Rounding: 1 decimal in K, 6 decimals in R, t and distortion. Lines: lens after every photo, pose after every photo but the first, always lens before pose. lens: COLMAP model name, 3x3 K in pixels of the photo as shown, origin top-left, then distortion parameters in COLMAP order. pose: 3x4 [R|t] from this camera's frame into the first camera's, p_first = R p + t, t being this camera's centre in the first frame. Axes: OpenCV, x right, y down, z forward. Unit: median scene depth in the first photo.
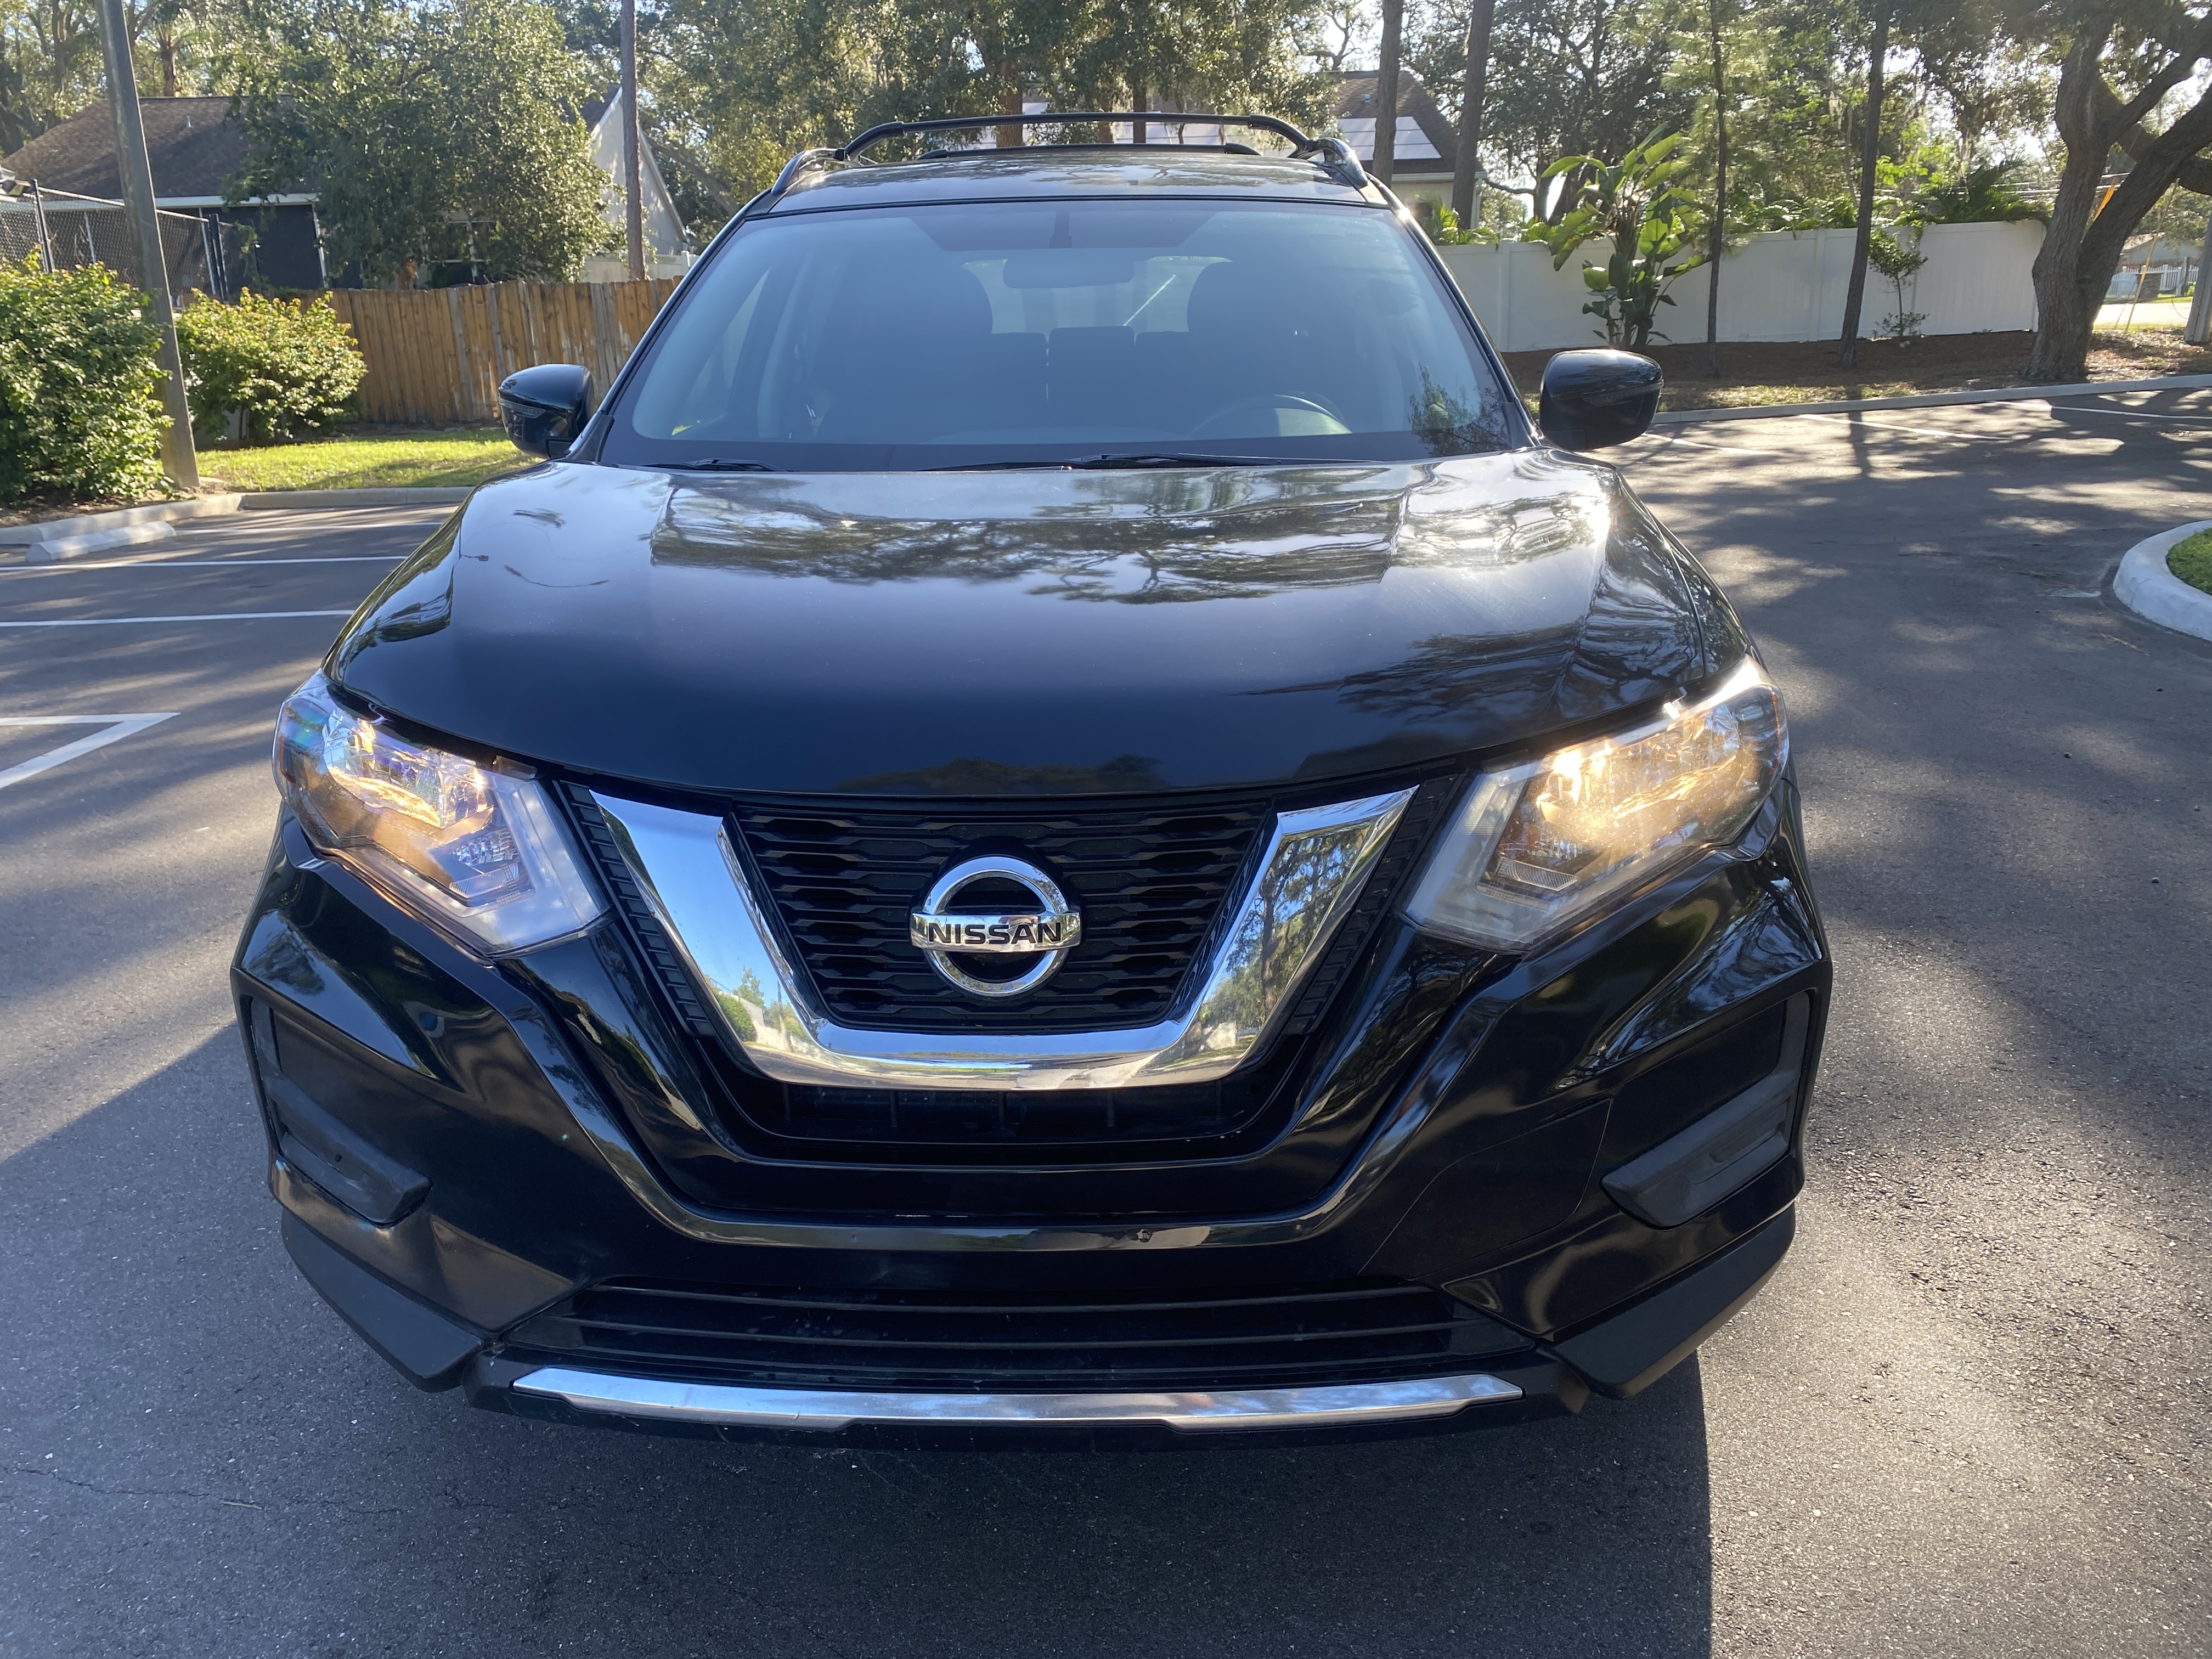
lens RADIAL K [[1699.0, 0, 1107.6], [0, 1699.0, 823.2], [0, 0, 1]] dist [0.003221, 0.003184]
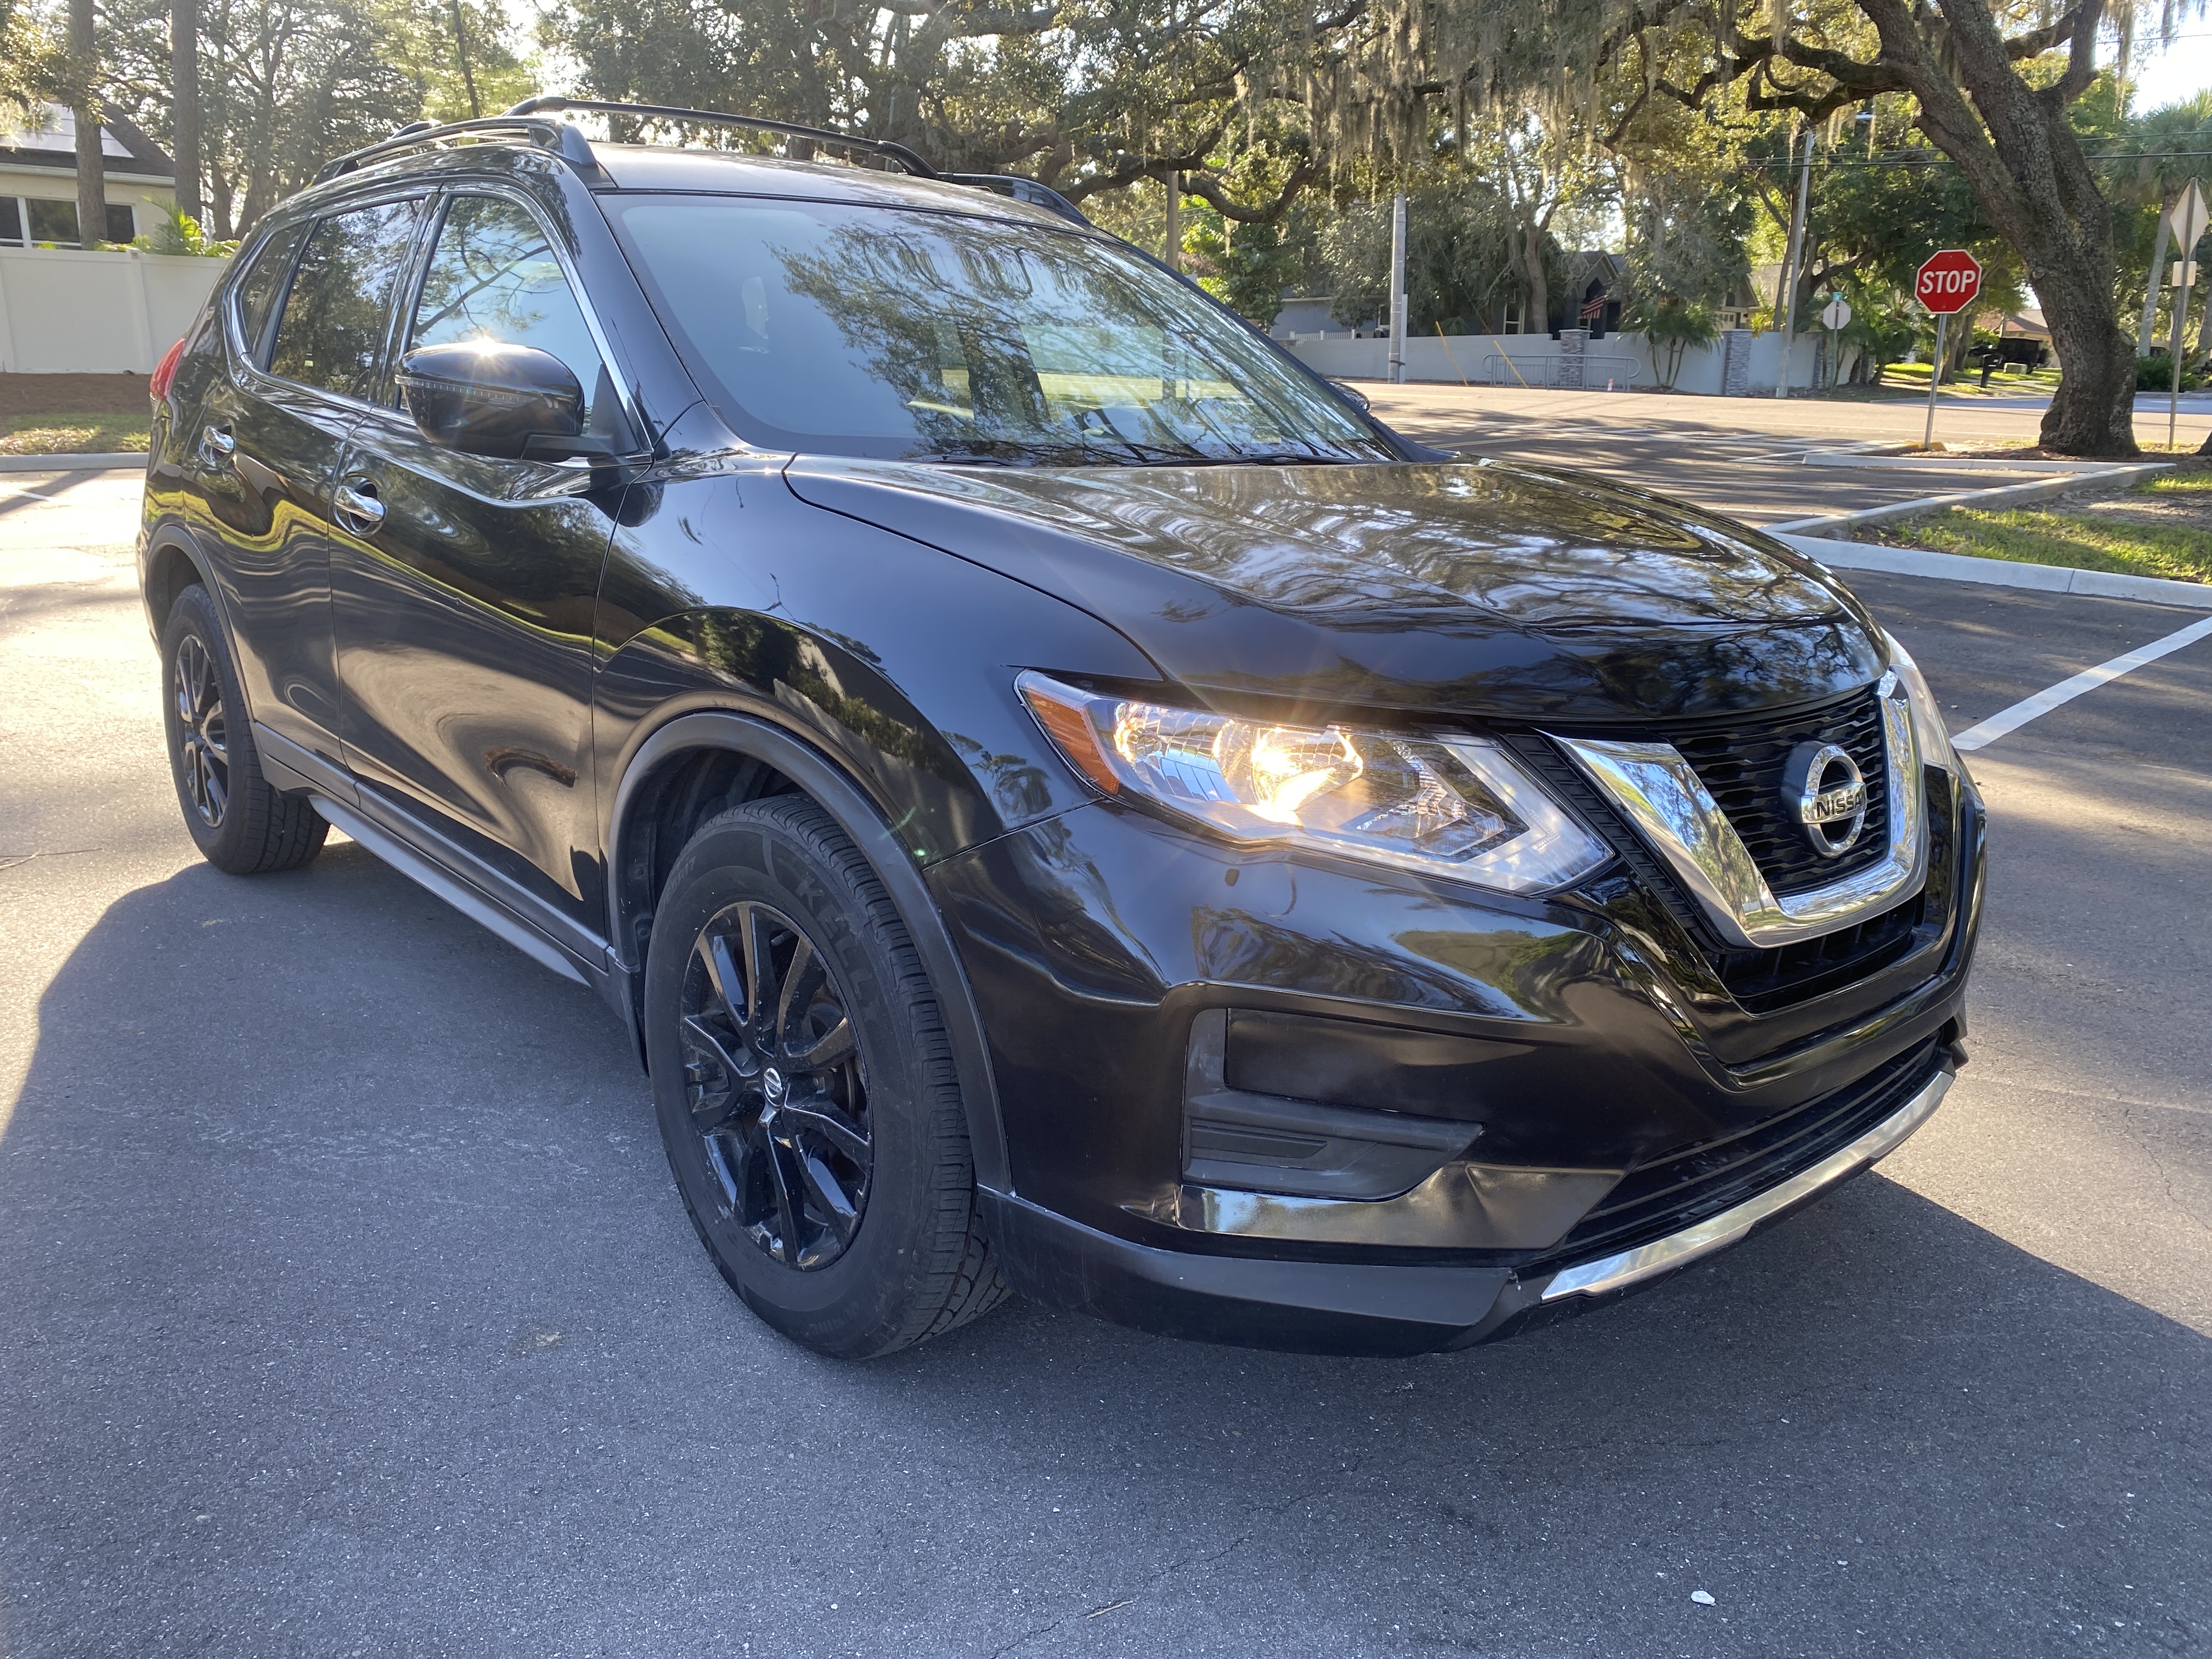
lens RADIAL K [[1699.0, 0, 1107.6], [0, 1699.0, 823.2], [0, 0, 1]] dist [0.003221, 0.003184]
pose [[0.740747, -0.132972, 0.658493, -1.111953], [0.146843, 0.988560, 0.034439, -0.037348], [-0.655539, 0.071185, 0.751799, 0.326611]]
